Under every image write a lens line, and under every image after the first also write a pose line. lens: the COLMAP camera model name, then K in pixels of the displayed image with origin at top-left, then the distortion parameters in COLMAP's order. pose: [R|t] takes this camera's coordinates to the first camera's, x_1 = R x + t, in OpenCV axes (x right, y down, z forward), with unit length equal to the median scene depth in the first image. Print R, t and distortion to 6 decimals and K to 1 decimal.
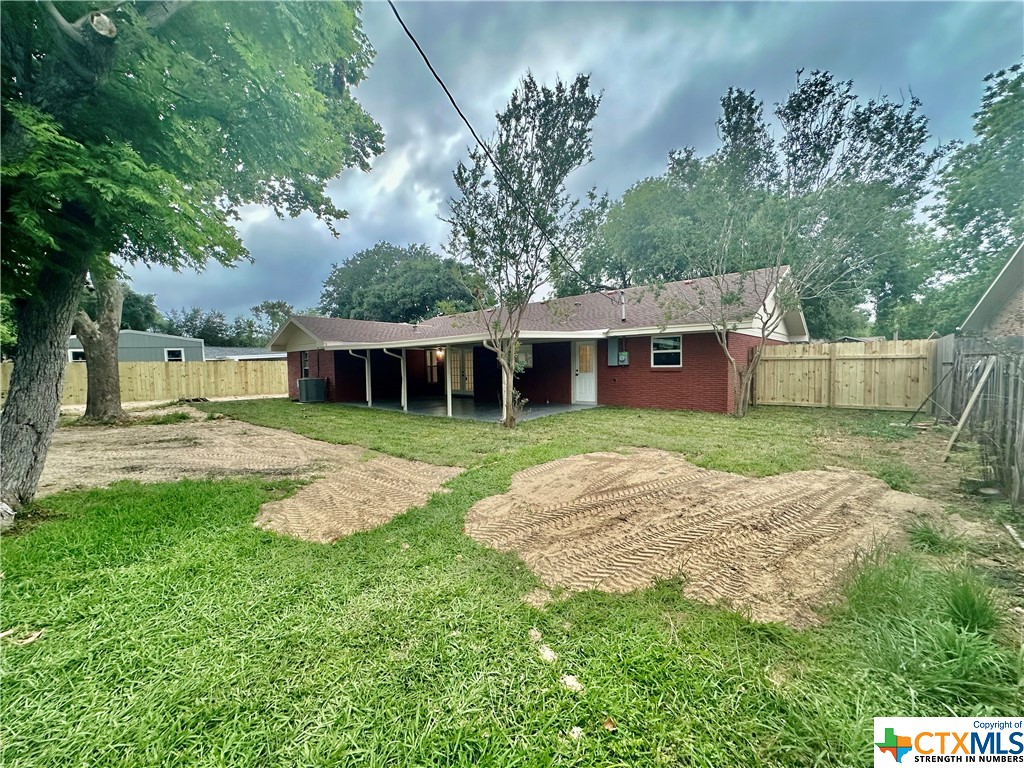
lens RADIAL K [[410.3, 0, 512.0], [0, 410.3, 386.3], [0, 0, 1]] dist [0.001460, -0.000464]
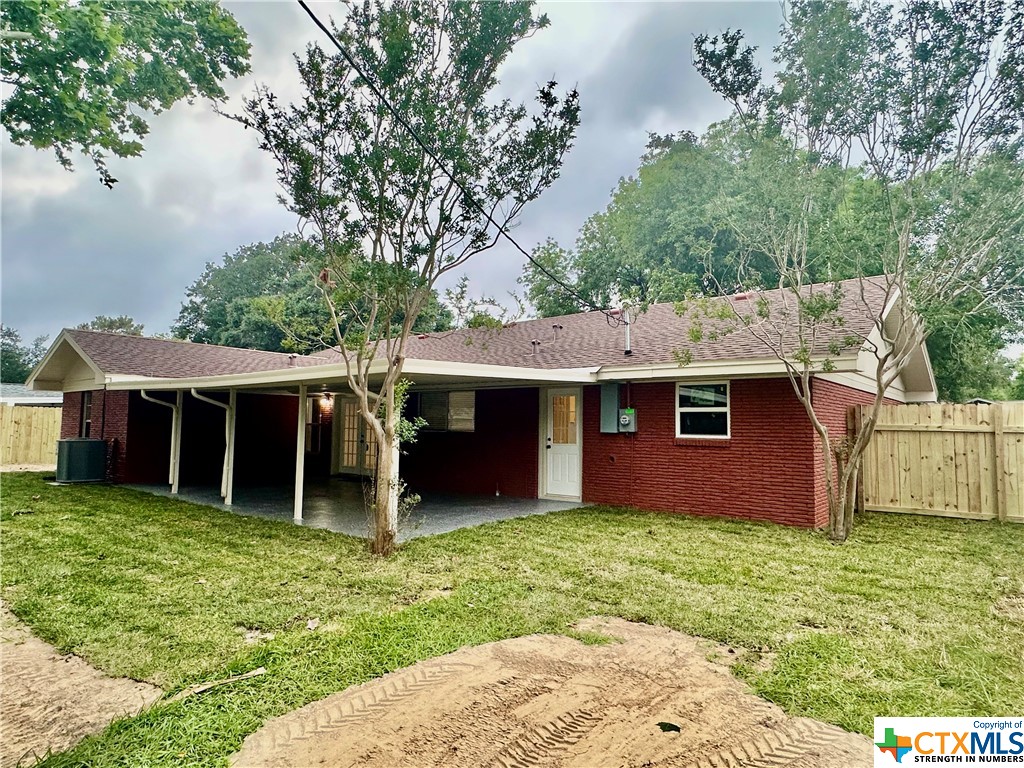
lens RADIAL K [[609.9, 0, 512.3], [0, 609.9, 386.2], [0, 0, 1]] dist [0.005476, -0.002122]
pose [[0.998717, 0.032697, 0.038680, 0.083640], [-0.027901, 0.992547, -0.118628, -0.011435], [-0.042271, 0.117397, 0.992185, 0.182602]]
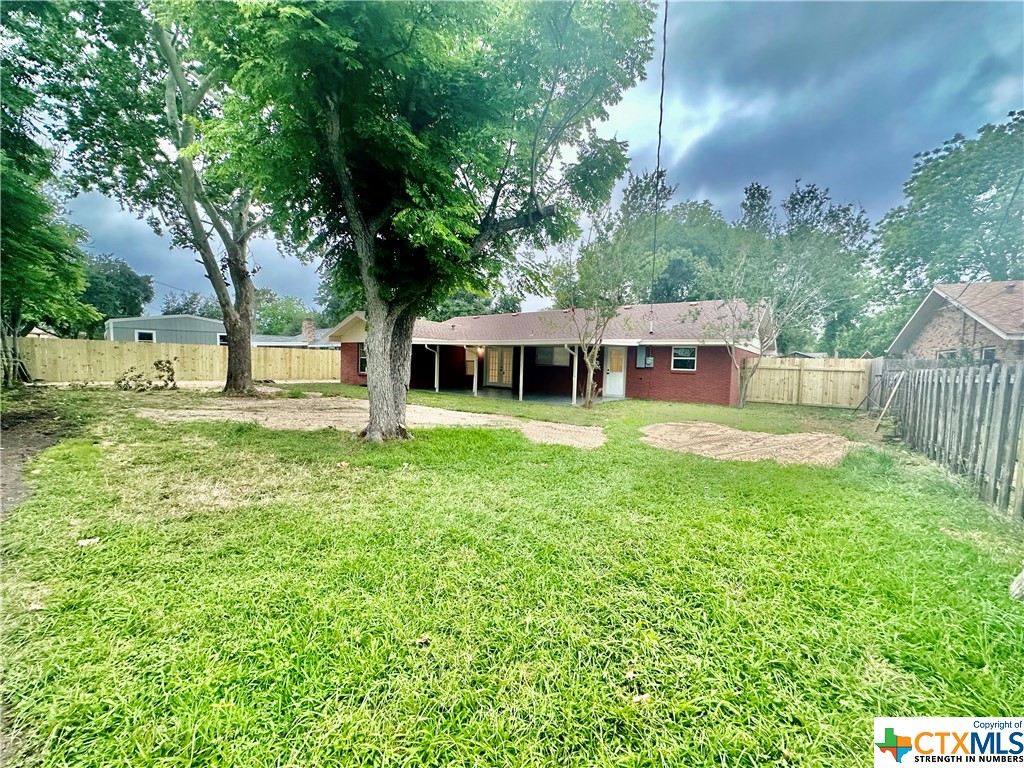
lens RADIAL K [[410.3, 0, 511.5], [0, 410.3, 385.0], [0, 0, 1]] dist [0.001460, -0.000464]
pose [[0.995113, 0.041180, 0.089747, -0.285566], [-0.041147, 0.999151, -0.002223, 0.025880], [-0.089762, -0.001481, 0.995962, -0.263029]]
